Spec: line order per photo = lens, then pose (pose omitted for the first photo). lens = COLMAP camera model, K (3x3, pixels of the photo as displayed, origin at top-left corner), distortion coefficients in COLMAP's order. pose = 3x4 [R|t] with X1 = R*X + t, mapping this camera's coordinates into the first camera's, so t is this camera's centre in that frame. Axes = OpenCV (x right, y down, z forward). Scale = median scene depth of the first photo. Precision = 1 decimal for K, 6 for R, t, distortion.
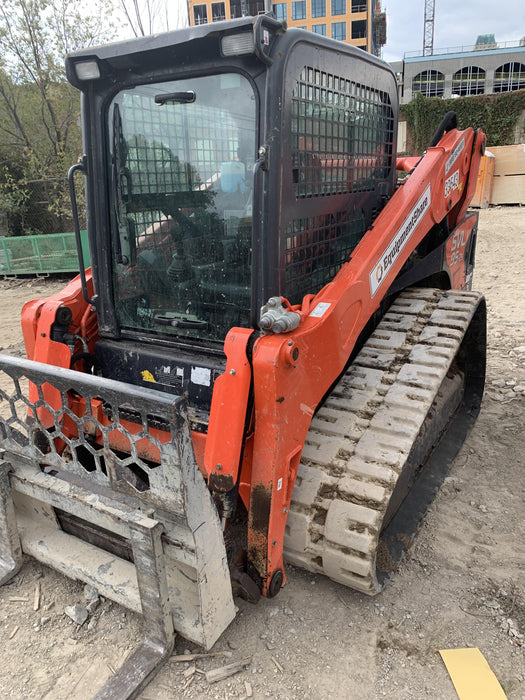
lens RADIAL K [[529.6, 0, 259.8], [0, 529.6, 352.5], [0, 0, 1]] dist [0.061653, -0.093113]
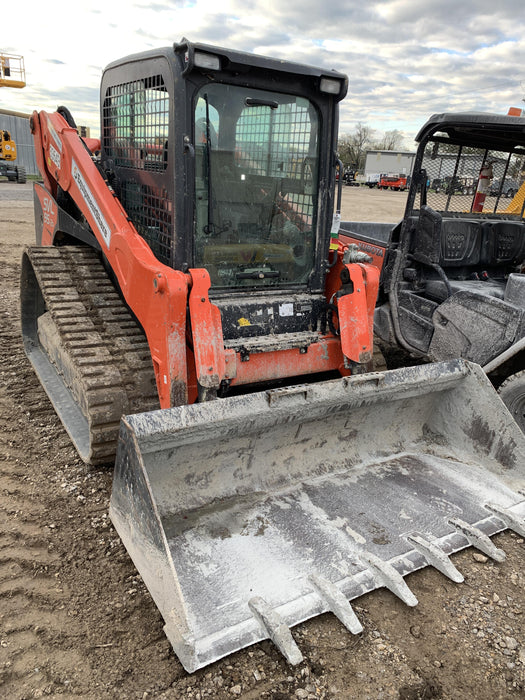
lens RADIAL K [[529.6, 0, 262.6], [0, 529.6, 349.1], [0, 0, 1]] dist [0.061653, -0.093113]
pose [[0.448121, -0.229600, 0.863986, -1.334846], [0.194251, 0.968373, 0.156589, -0.084050], [-0.872613, 0.097659, 0.478548, 0.386550]]
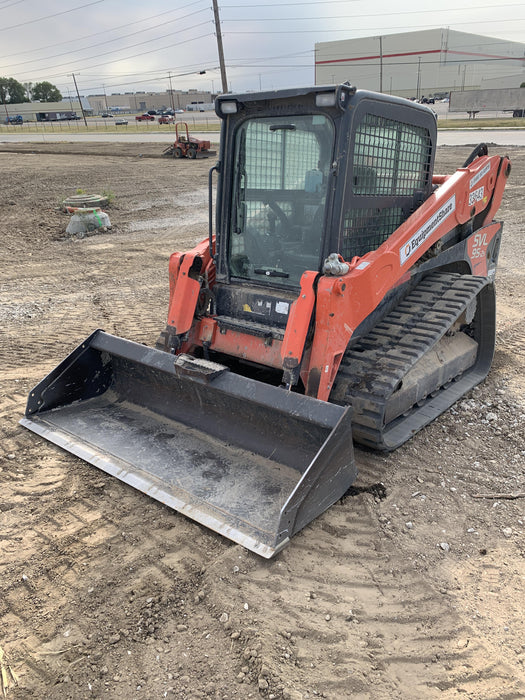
lens RADIAL K [[529.6, 0, 275.2], [0, 529.6, 356.8], [0, 0, 1]] dist [0.061653, -0.093113]
pose [[0.992246, 0.088604, -0.087165, 0.015076], [-0.089646, 0.995941, -0.008099, 0.196396], [0.086094, 0.015850, 0.996161, -0.518010]]
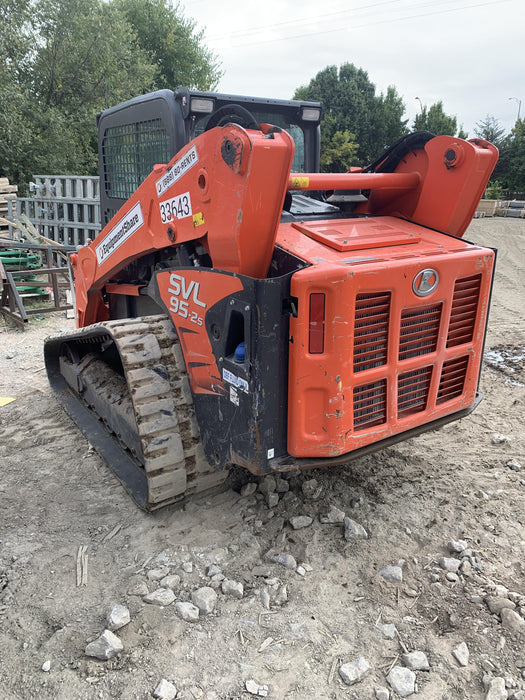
lens RADIAL K [[529.6, 0, 260.3], [0, 529.6, 346.8], [0, 0, 1]] dist [0.061653, -0.093113]
pose [[-0.414070, 0.300078, -0.859360, 1.444052], [-0.280048, 0.856307, 0.433949, -0.717218], [0.866094, 0.420347, -0.270535, 1.951224]]
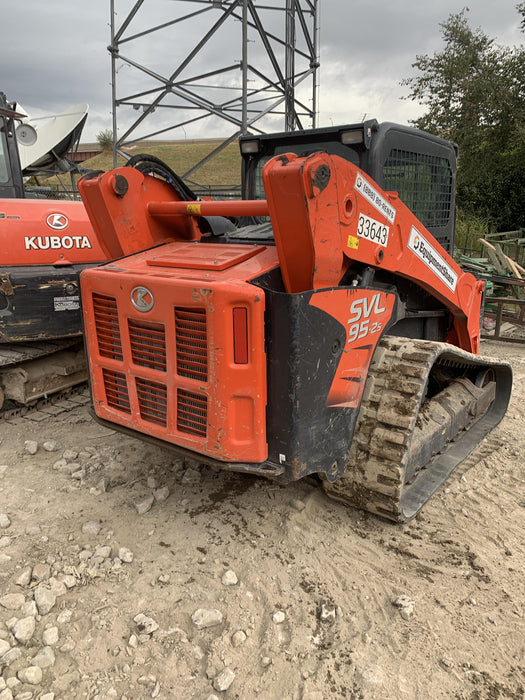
lens RADIAL K [[529.6, 0, 266.8], [0, 529.6, 357.7], [0, 0, 1]] dist [0.061653, -0.093113]
pose [[-0.993447, 0.001462, 0.114283, 0.069289], [0.064681, 0.831580, 0.551626, -0.955855], [-0.094229, 0.555404, -0.826225, 2.826804]]
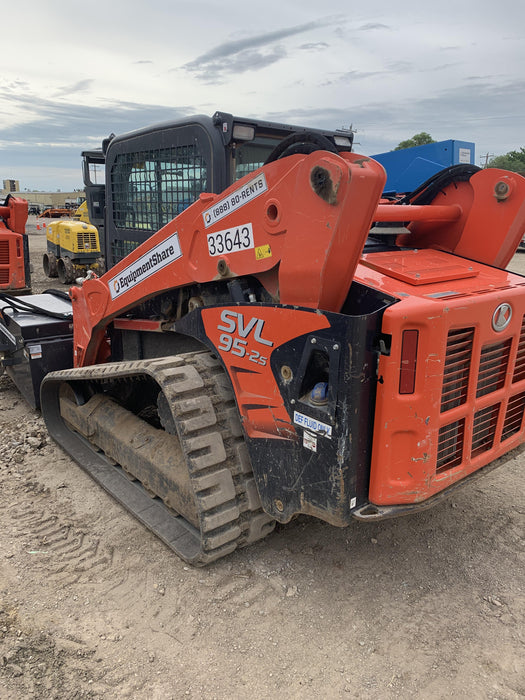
lens RADIAL K [[529.6, 0, 261.8], [0, 529.6, 359.2], [0, 0, 1]] dist [0.061653, -0.093113]
pose [[-0.317985, 0.278886, -0.906150, 1.460817], [-0.305198, 0.874775, 0.376329, -0.640582], [0.897630, 0.396223, -0.193049, 1.728477]]
